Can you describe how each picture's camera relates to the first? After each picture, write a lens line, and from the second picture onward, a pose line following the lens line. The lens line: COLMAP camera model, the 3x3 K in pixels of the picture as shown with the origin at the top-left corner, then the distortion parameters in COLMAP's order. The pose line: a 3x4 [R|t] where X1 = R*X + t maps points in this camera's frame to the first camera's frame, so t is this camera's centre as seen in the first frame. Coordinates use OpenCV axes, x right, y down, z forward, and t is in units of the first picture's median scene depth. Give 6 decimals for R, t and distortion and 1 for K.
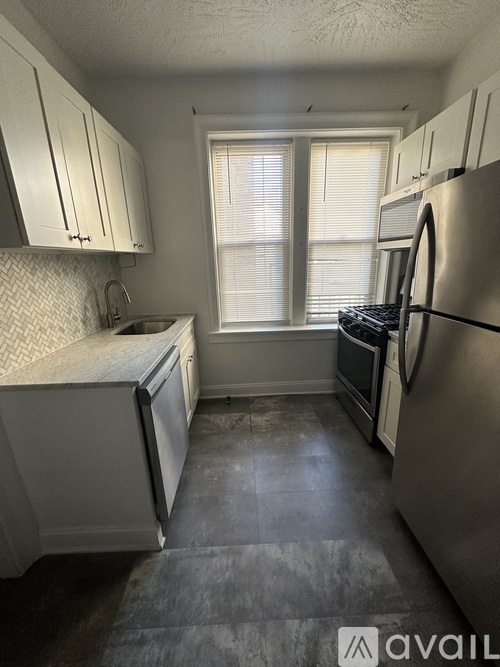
lens RADIAL K [[265.0, 0, 250.0], [0, 265.0, 333.5], [0, 0, 1]] dist [0.000002, -0.000173]
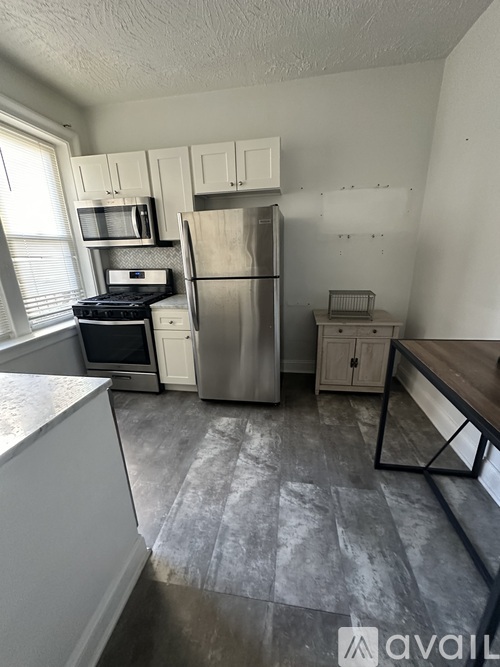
lens RADIAL K [[265.0, 0, 250.0], [0, 265.0, 333.5], [0, 0, 1]] dist [0.000002, -0.000173]
pose [[0.189560, -0.272084, 0.943418, -0.820836], [0.288667, 0.933819, 0.211314, -0.013446], [-0.938476, 0.232277, 0.255557, 0.205044]]
